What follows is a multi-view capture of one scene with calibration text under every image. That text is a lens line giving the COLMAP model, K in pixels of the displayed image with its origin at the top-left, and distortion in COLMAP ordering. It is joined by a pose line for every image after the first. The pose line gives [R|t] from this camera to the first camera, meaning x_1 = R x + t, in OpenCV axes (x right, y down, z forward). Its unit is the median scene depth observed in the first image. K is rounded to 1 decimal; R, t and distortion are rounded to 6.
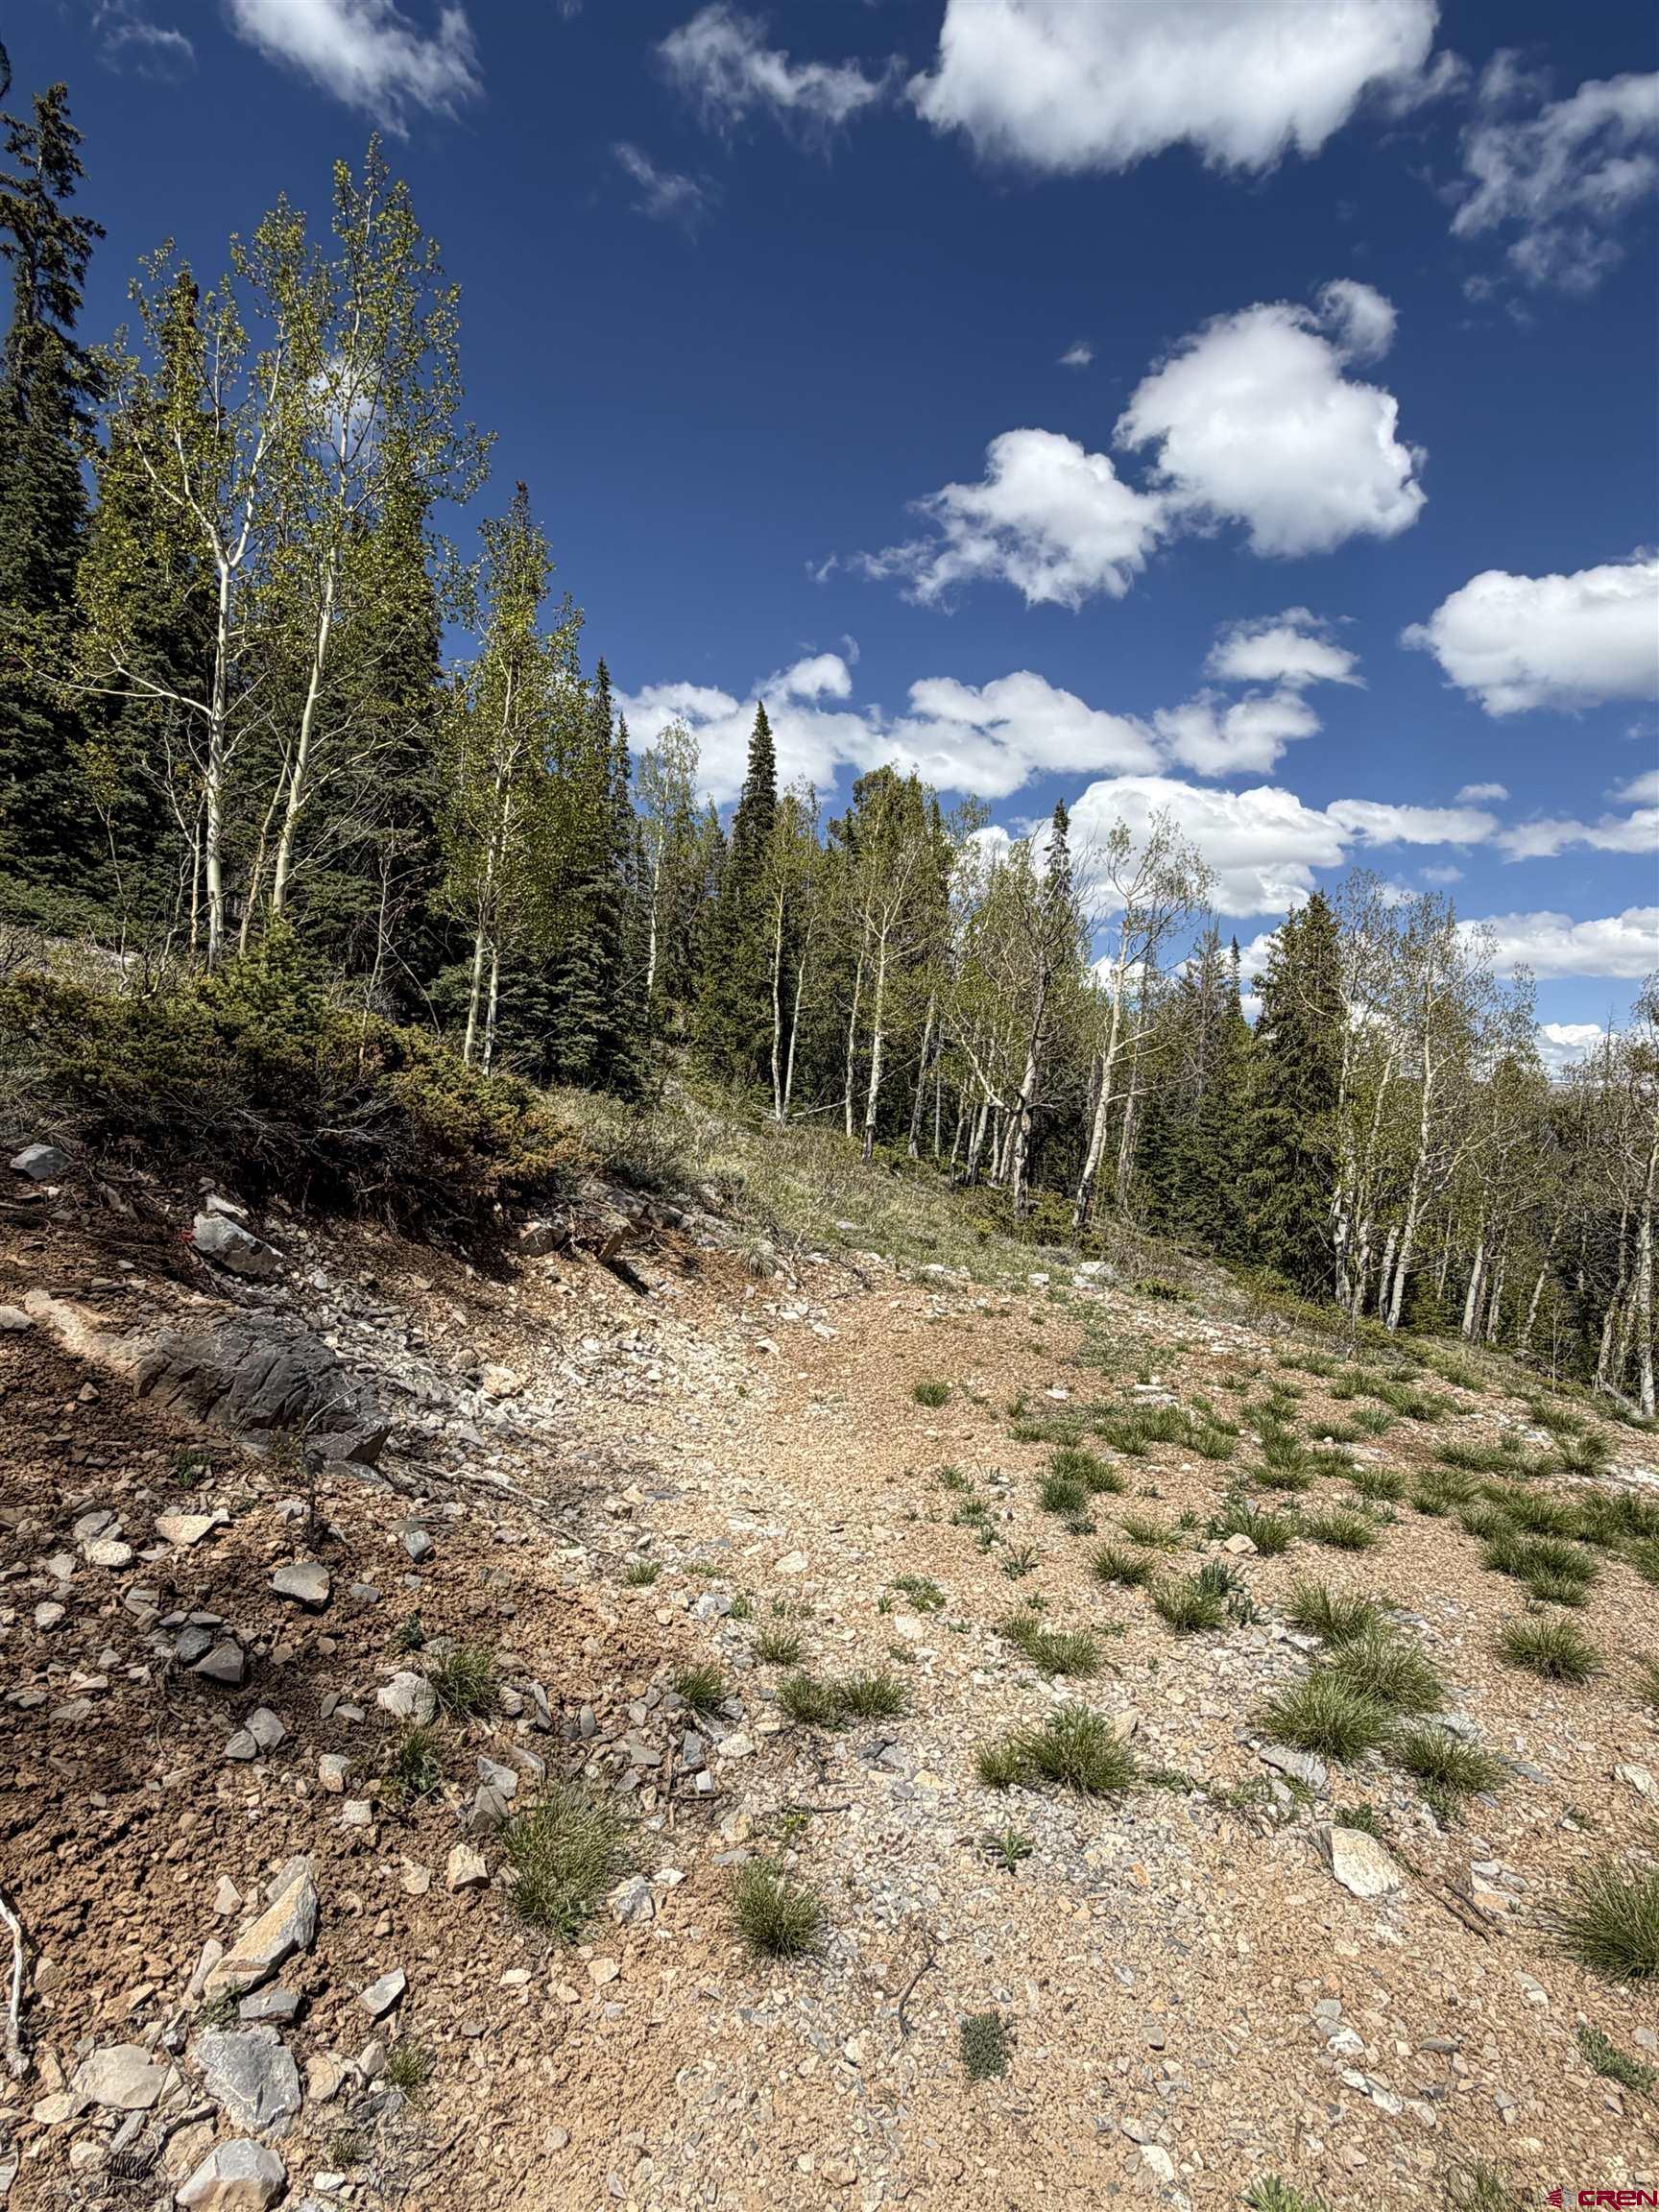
lens RADIAL K [[1203.4, 0, 827.3], [0, 1203.4, 1077.6], [0, 0, 1]] dist [-0.016992, 0.004150]
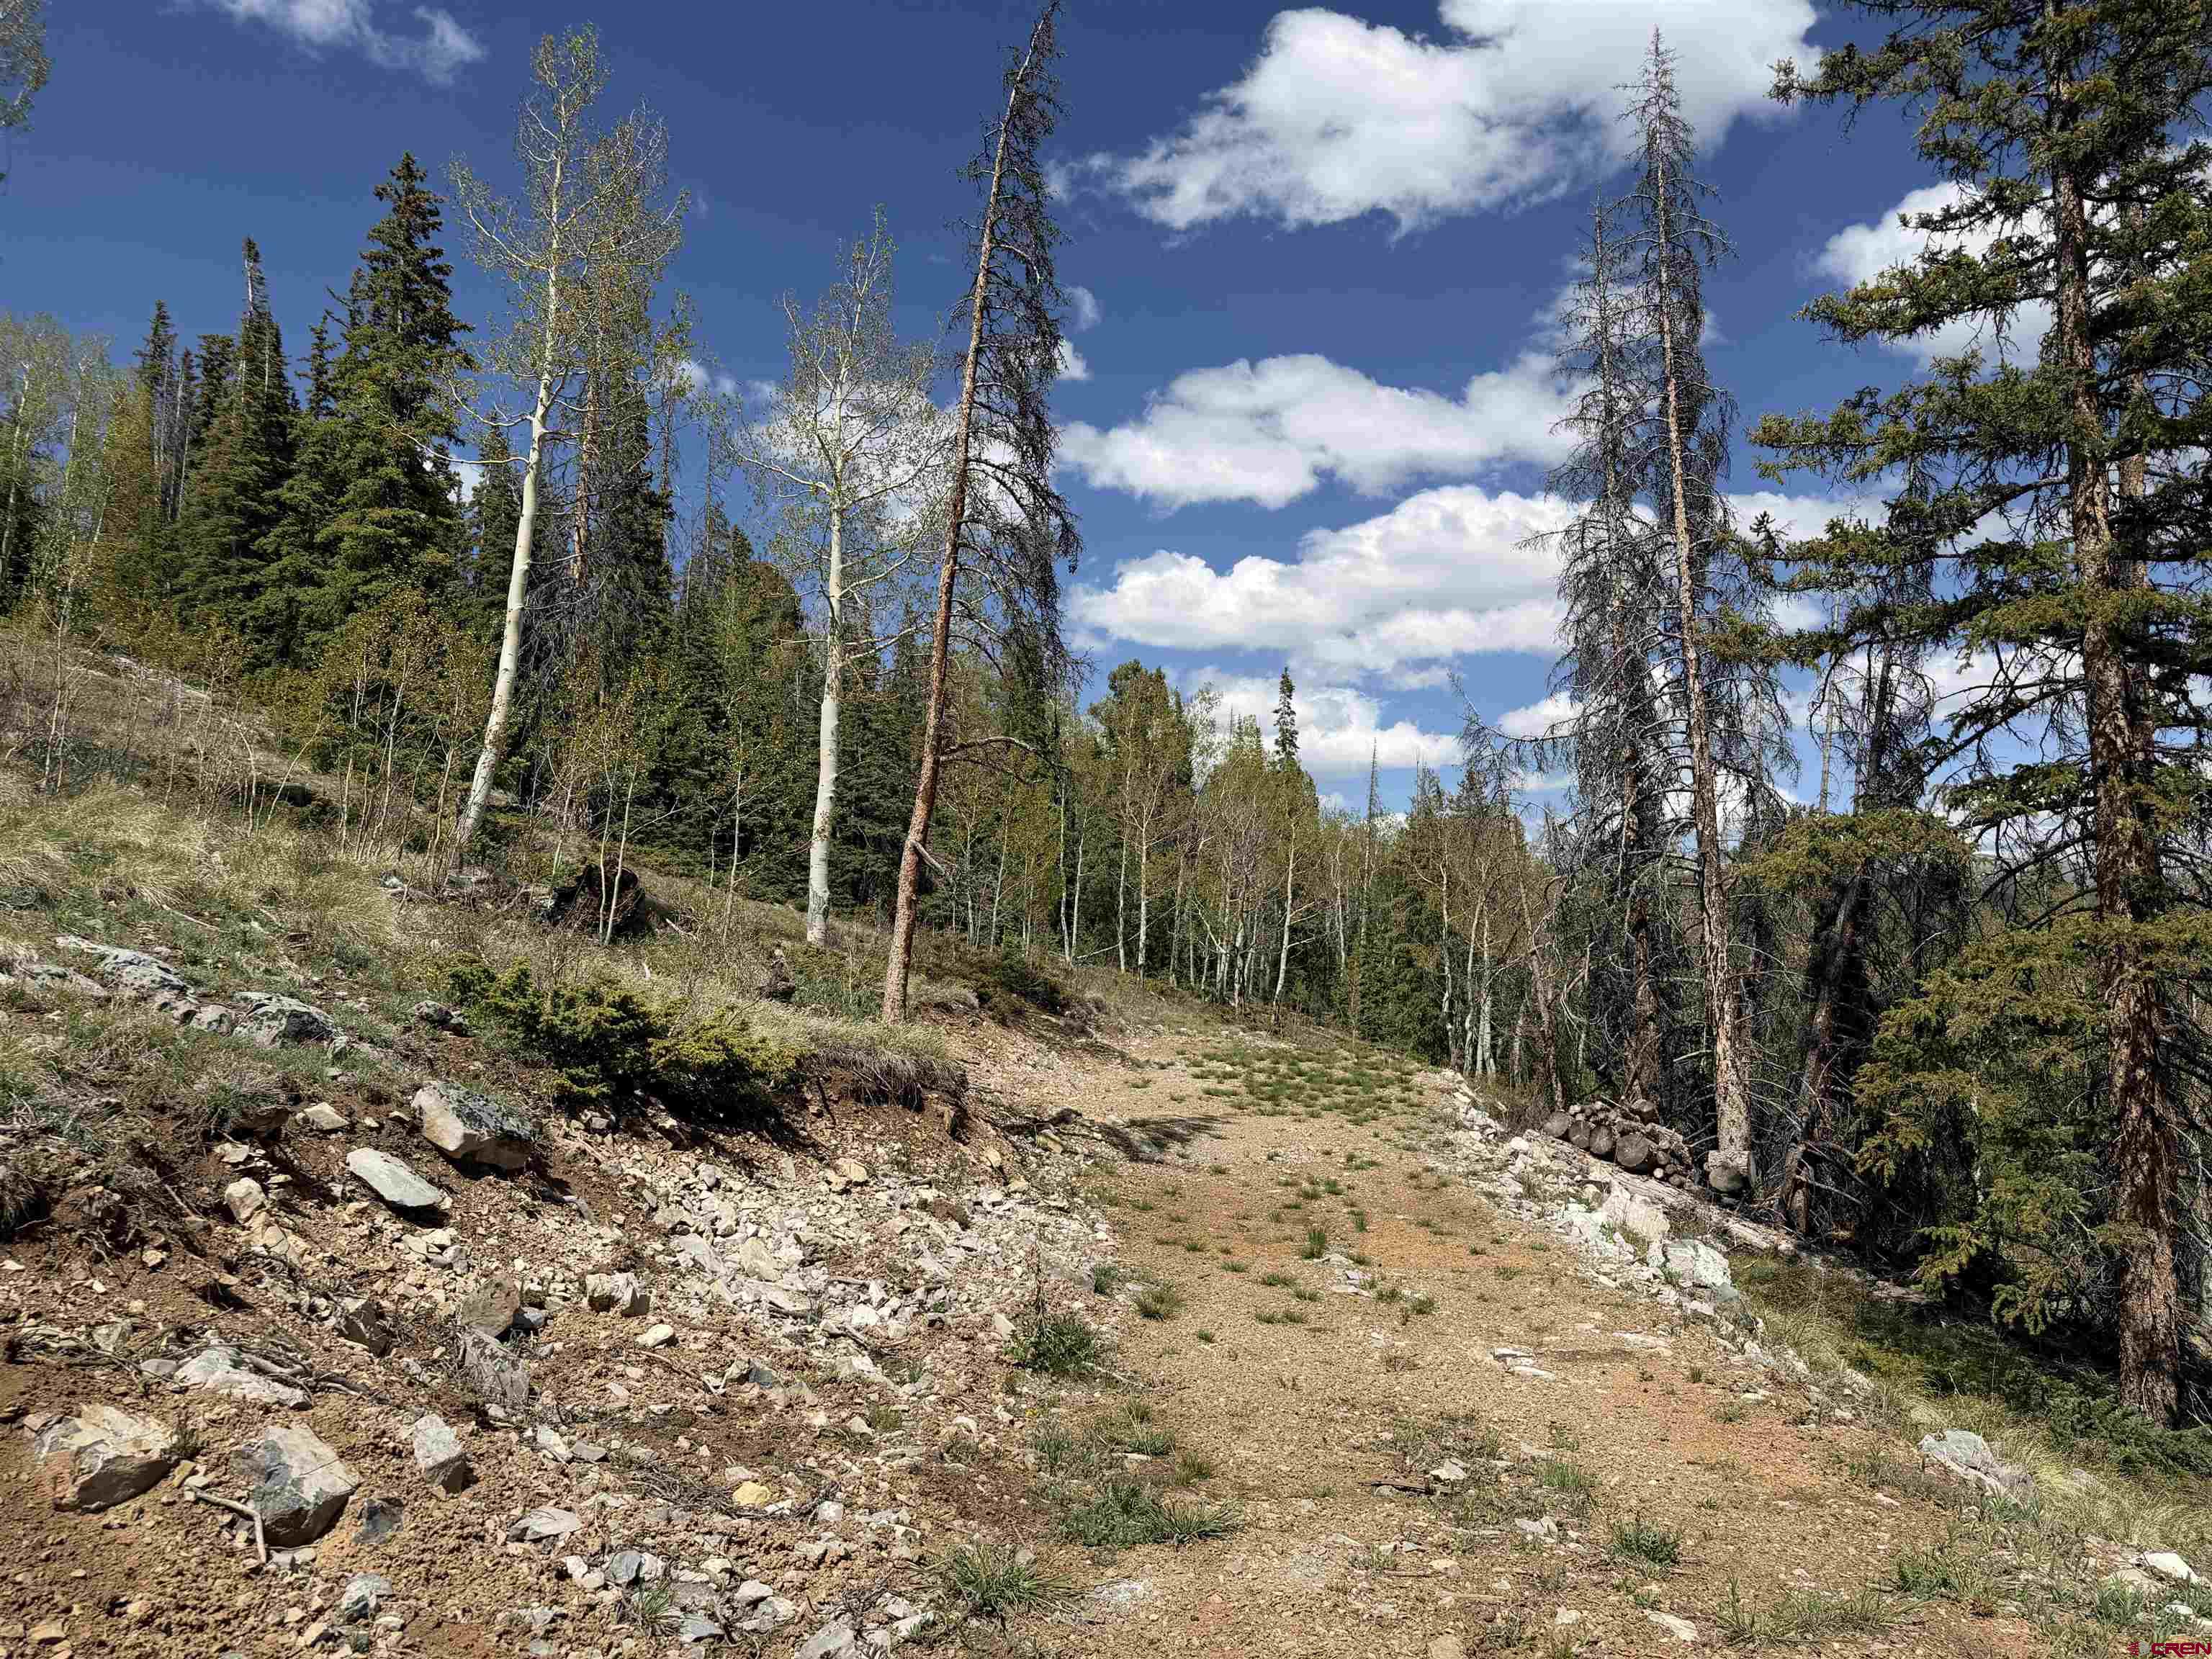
lens RADIAL K [[1329.7, 0, 1096.3], [0, 1329.7, 833.1], [0, 0, 1]] dist [-0.092934, 0.003507]
pose [[0.998900, -0.044442, 0.014969, -0.046902], [0.045093, 0.997905, -0.046389, -0.063091], [-0.012876, 0.047013, 0.998811, -0.787892]]
